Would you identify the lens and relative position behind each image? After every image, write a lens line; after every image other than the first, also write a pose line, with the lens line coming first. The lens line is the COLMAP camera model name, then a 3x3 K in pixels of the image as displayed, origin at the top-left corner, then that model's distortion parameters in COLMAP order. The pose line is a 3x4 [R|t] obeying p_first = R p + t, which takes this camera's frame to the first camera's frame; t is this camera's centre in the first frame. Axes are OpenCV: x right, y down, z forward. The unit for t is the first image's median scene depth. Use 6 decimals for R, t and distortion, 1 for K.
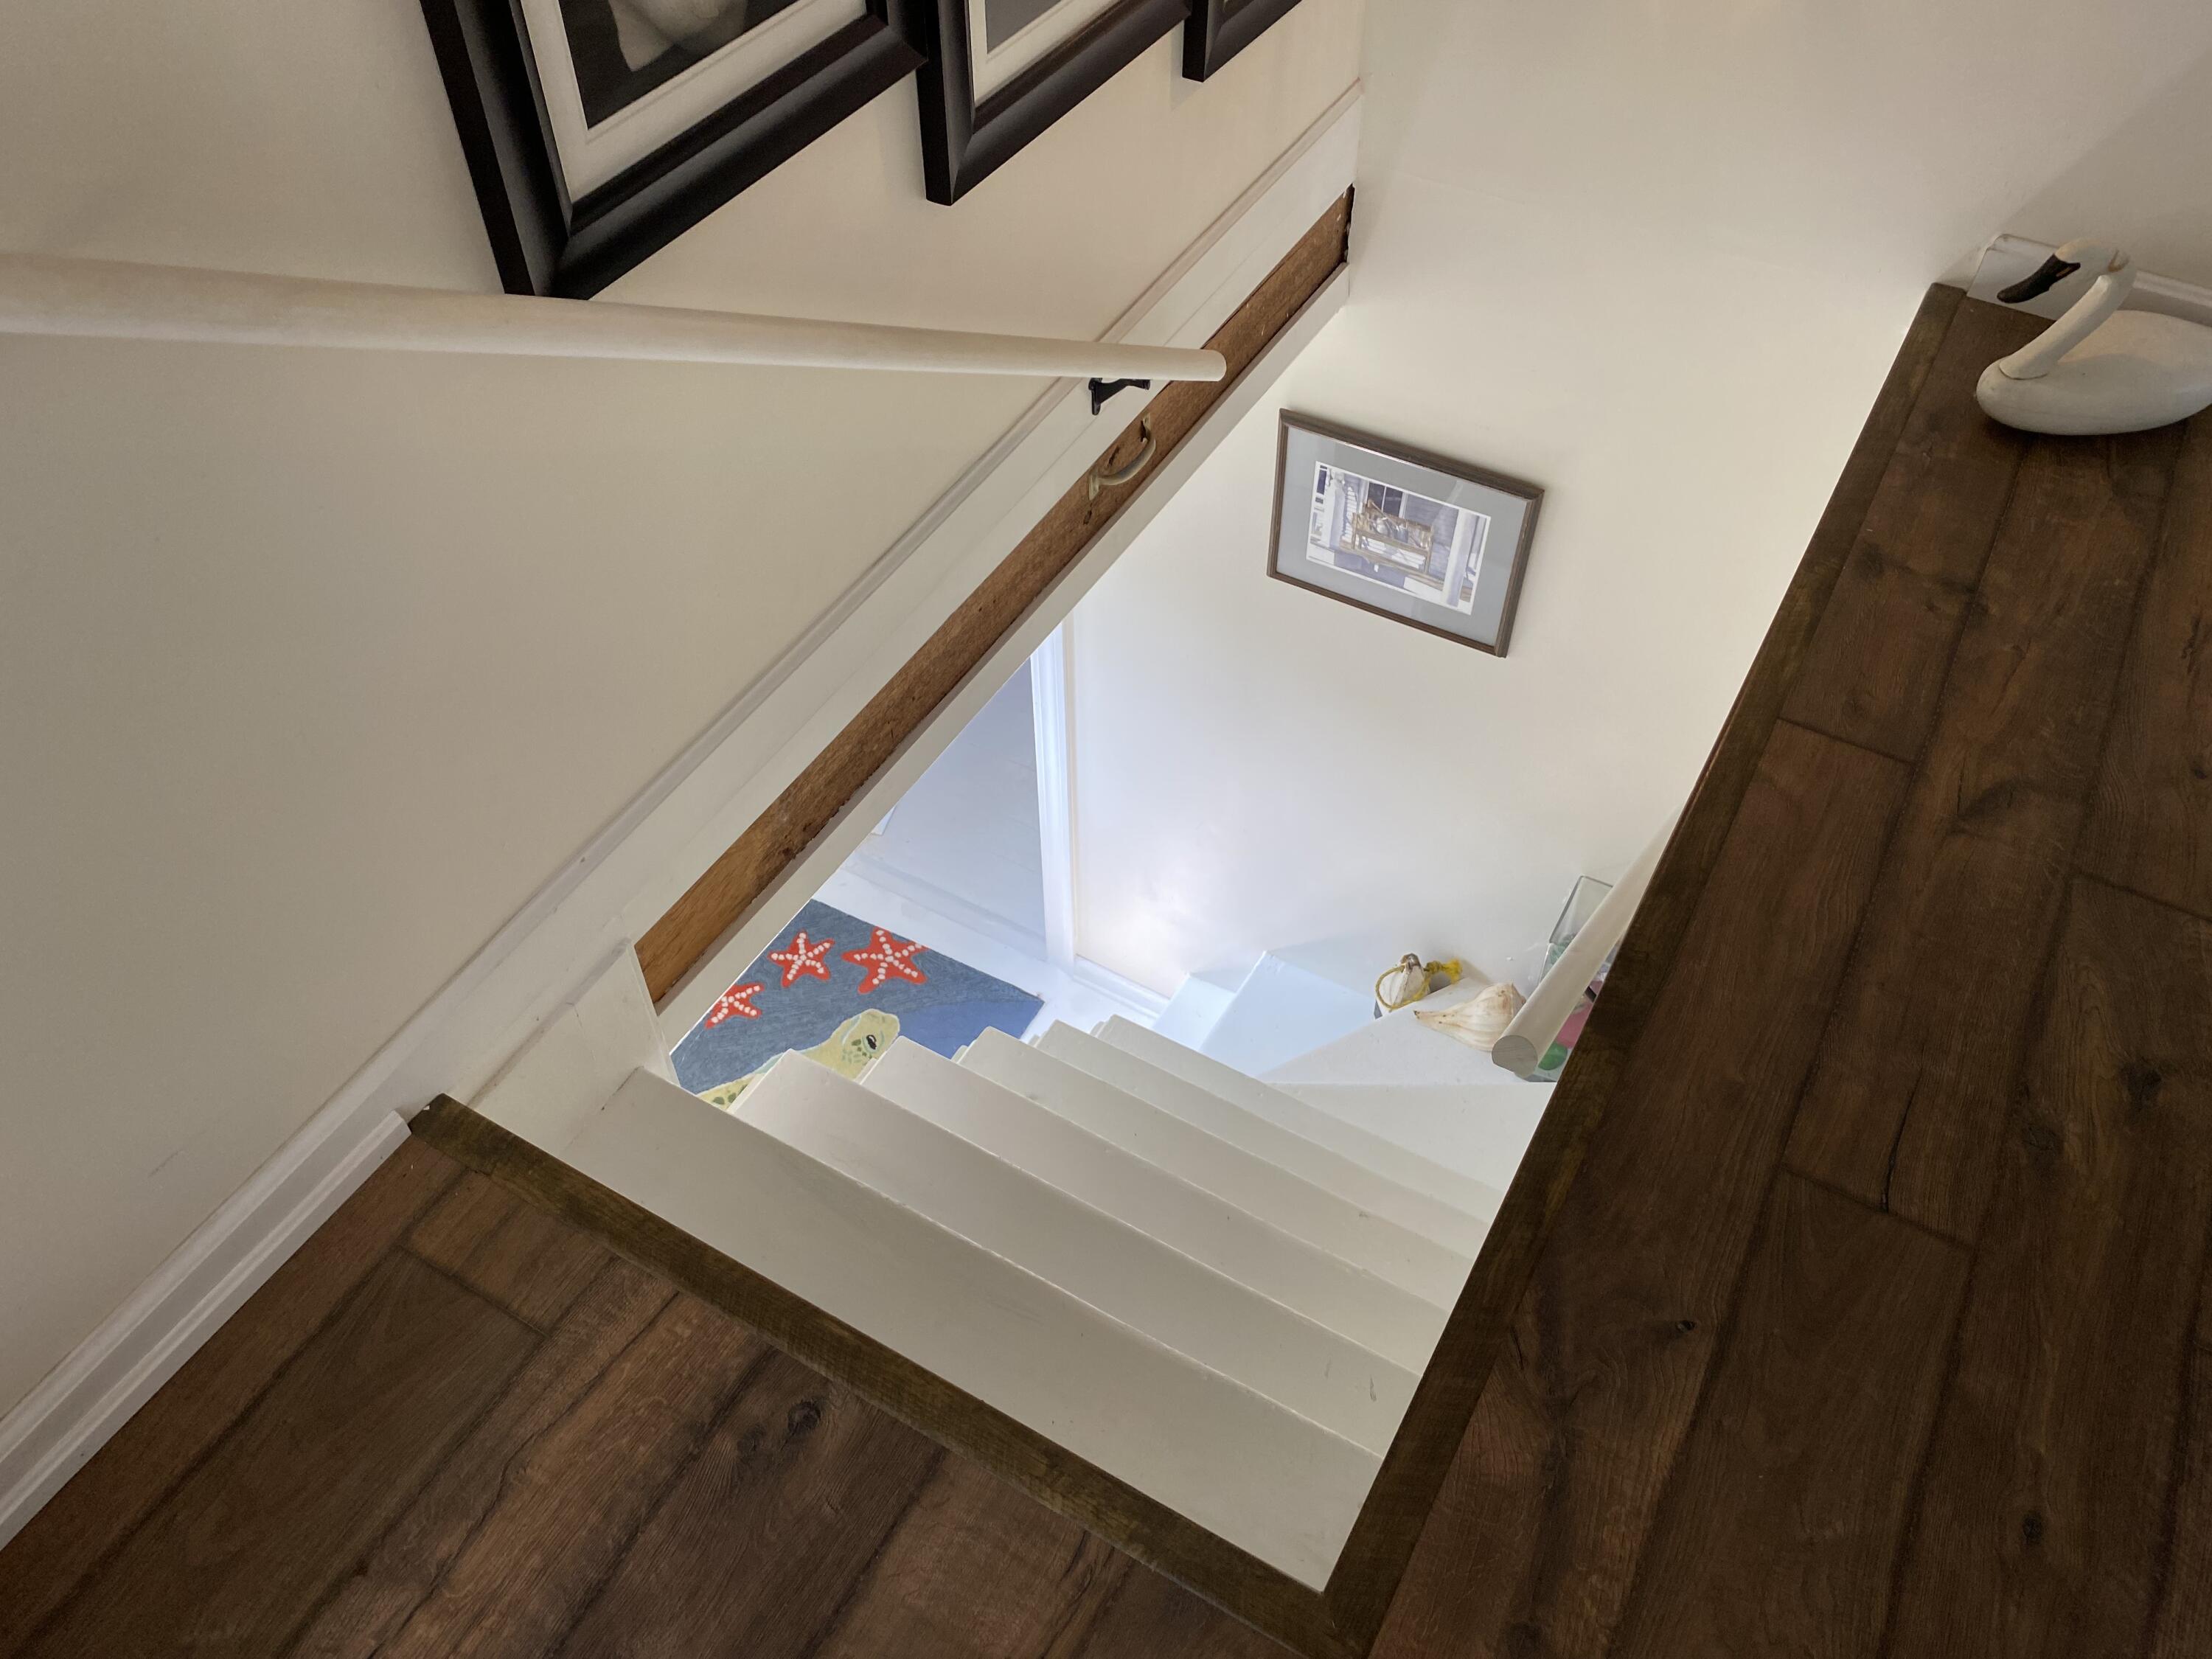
lens RADIAL K [[1683.2, 0, 1106.0], [0, 1683.2, 829.5], [0, 0, 1]] dist [-0.002872, 0.001037]
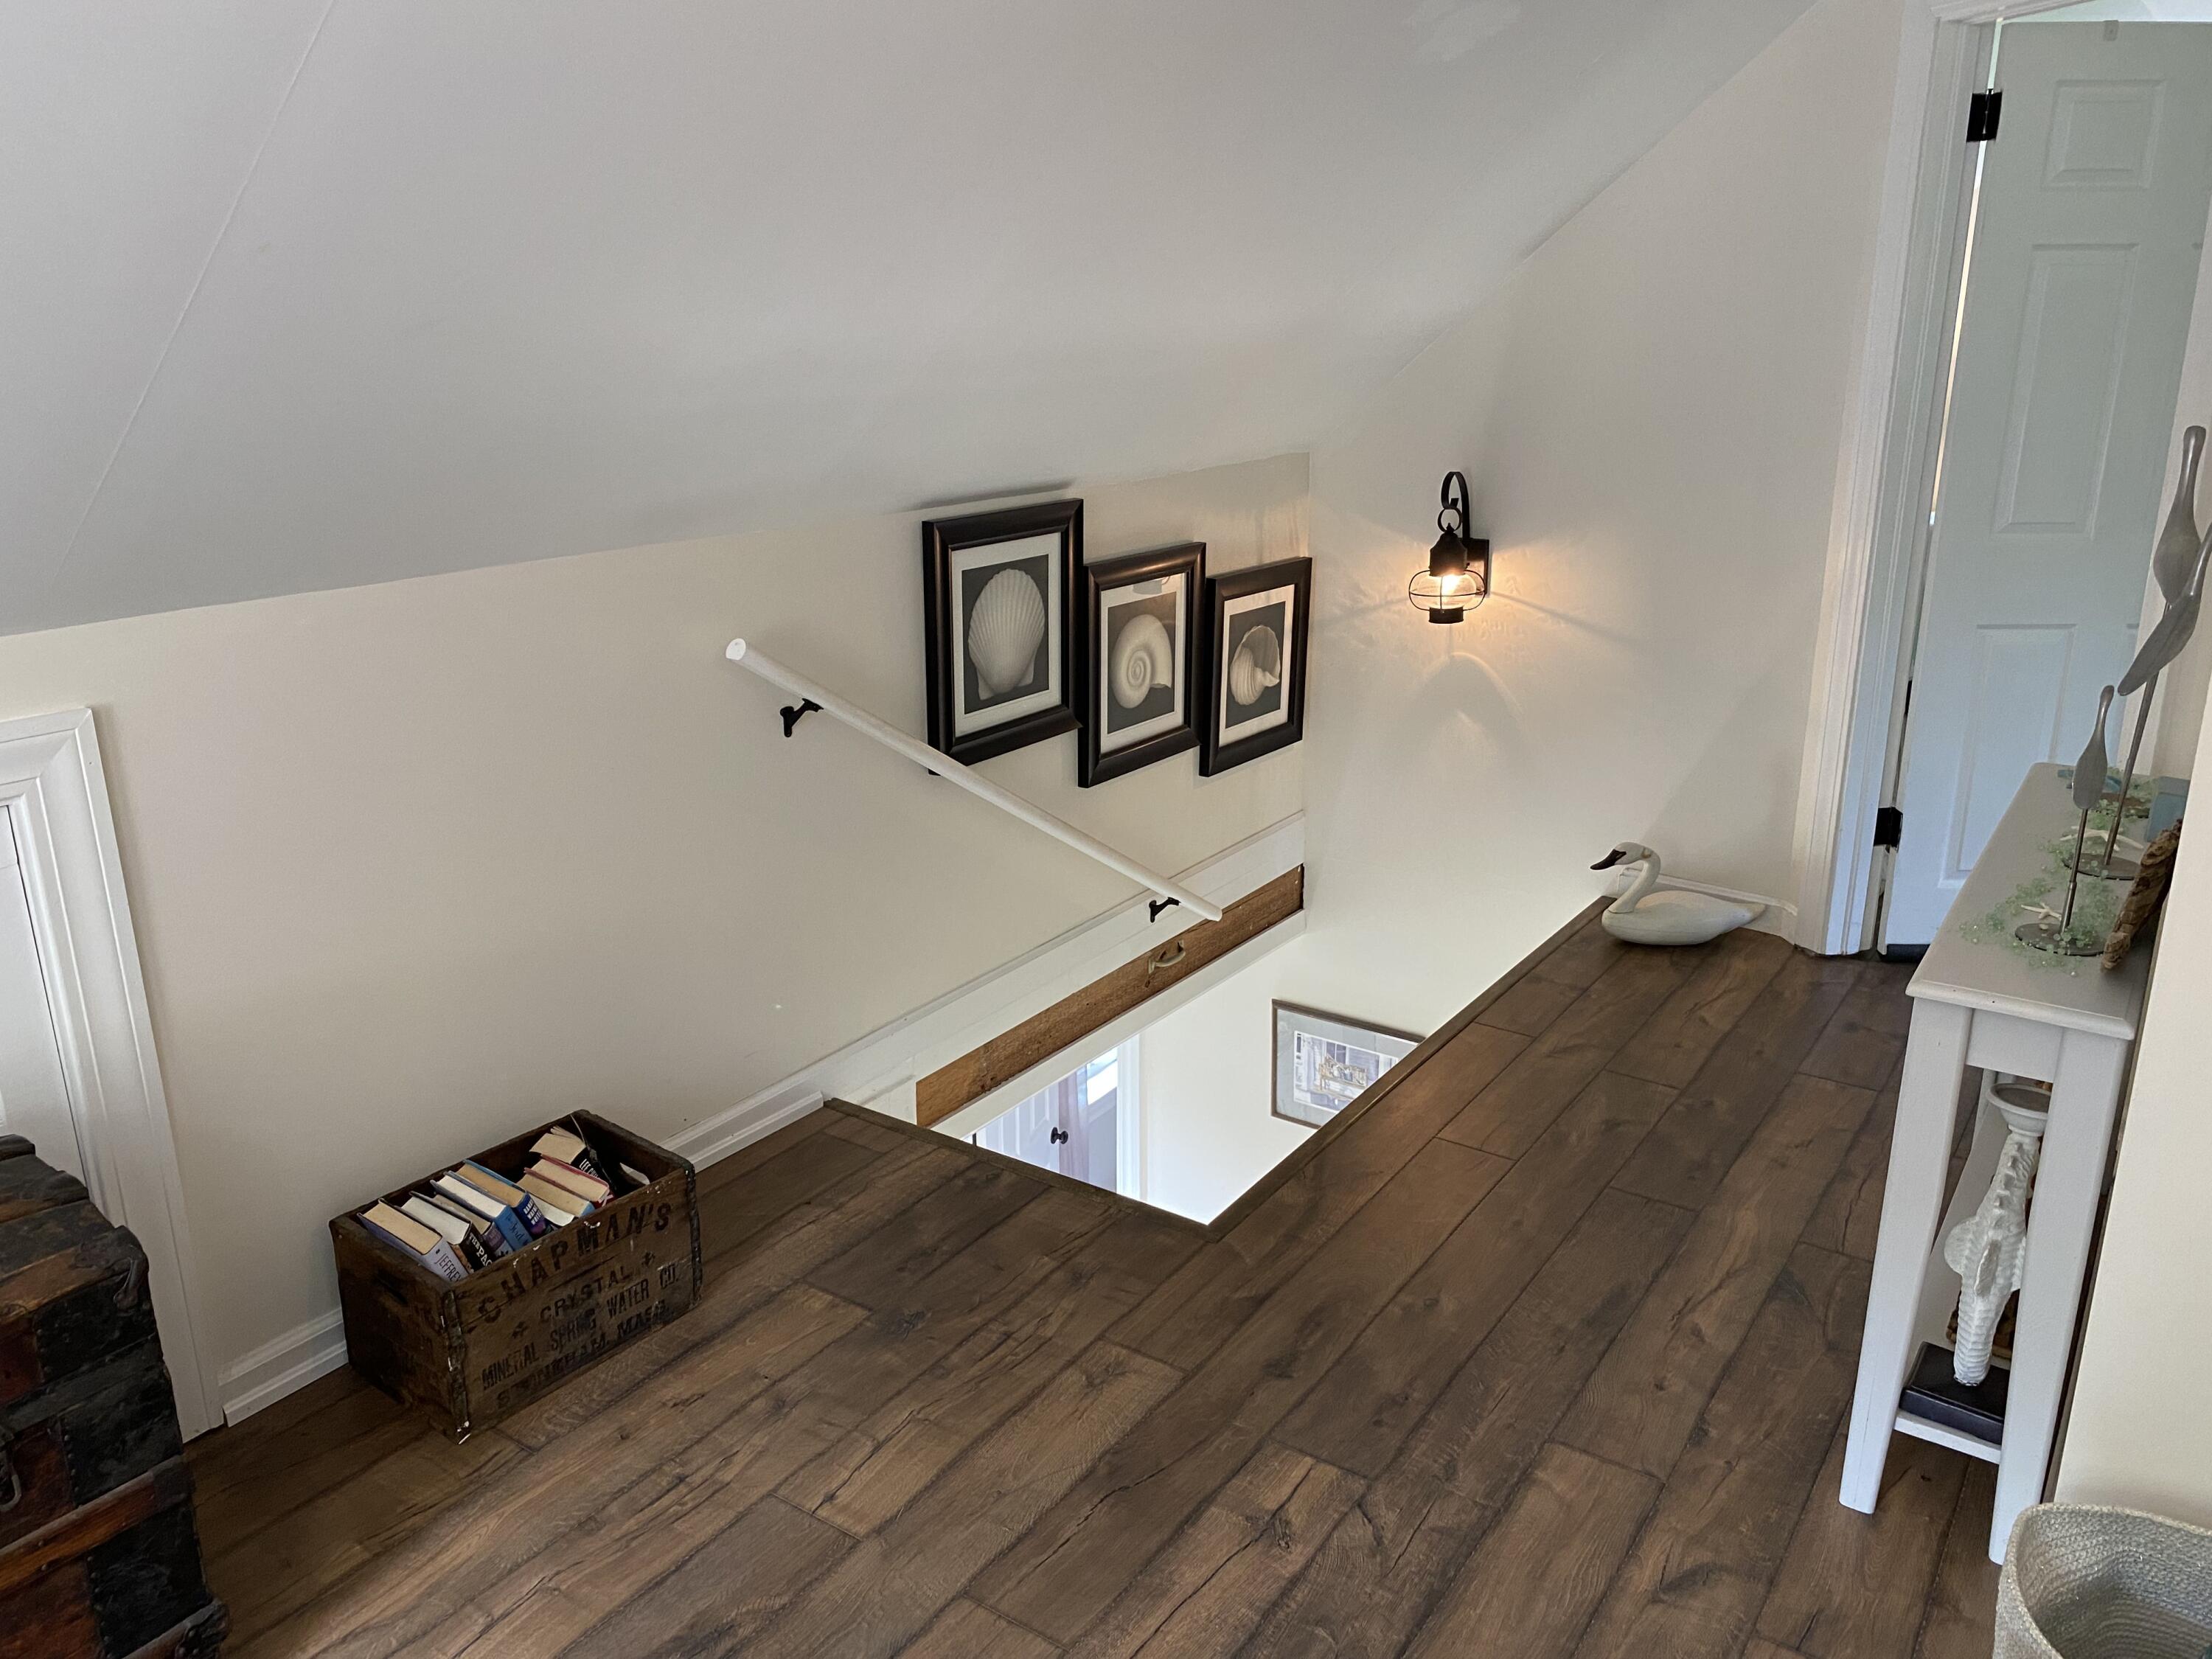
lens RADIAL K [[1683.2, 0, 1106.0], [0, 1683.2, 829.5], [0, 0, 1]] dist [-0.002872, 0.001037]
pose [[0.996767, 0.023141, -0.076941, 0.093040], [-0.059925, 0.852018, -0.520071, 0.726641], [0.053520, 0.523000, 0.850650, -0.783632]]
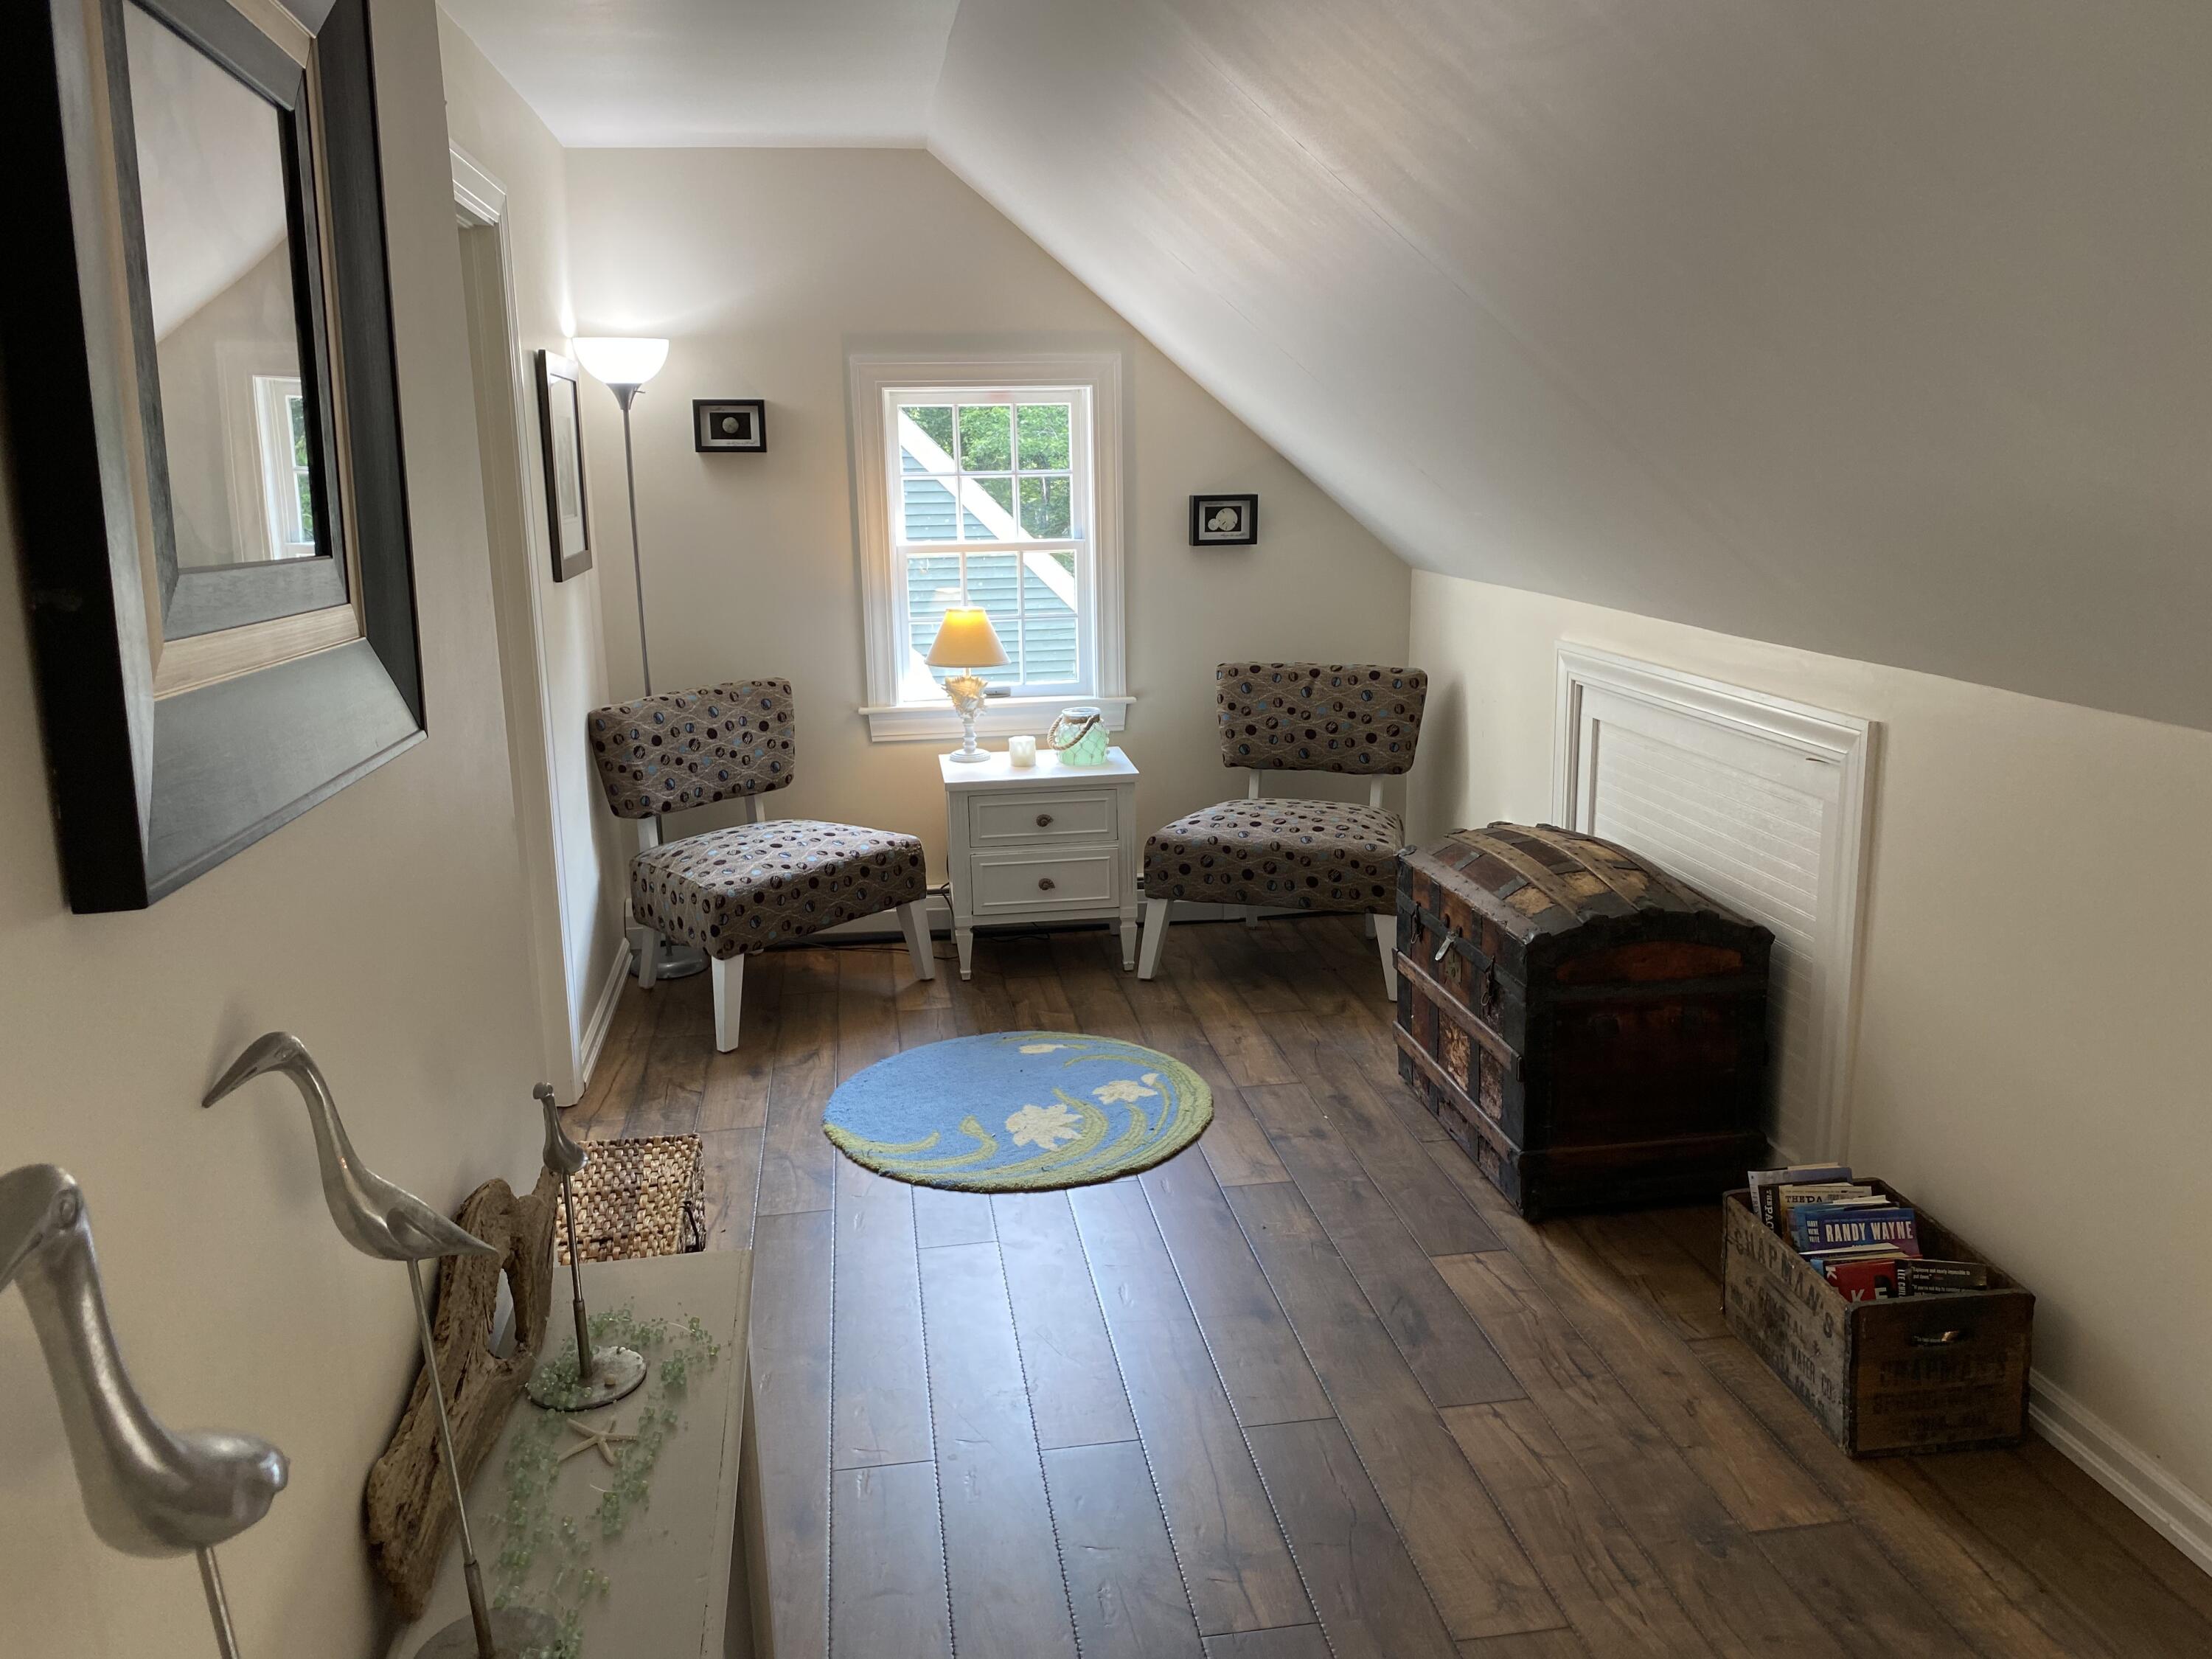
lens RADIAL K [[1683.2, 0, 1106.0], [0, 1683.2, 829.5], [0, 0, 1]] dist [-0.002872, 0.001037]
pose [[-0.782200, 0.156297, -0.603104, 0.812108], [-0.452460, 0.522963, 0.722350, -0.522050], [0.428303, 0.837902, -0.338344, 0.287413]]
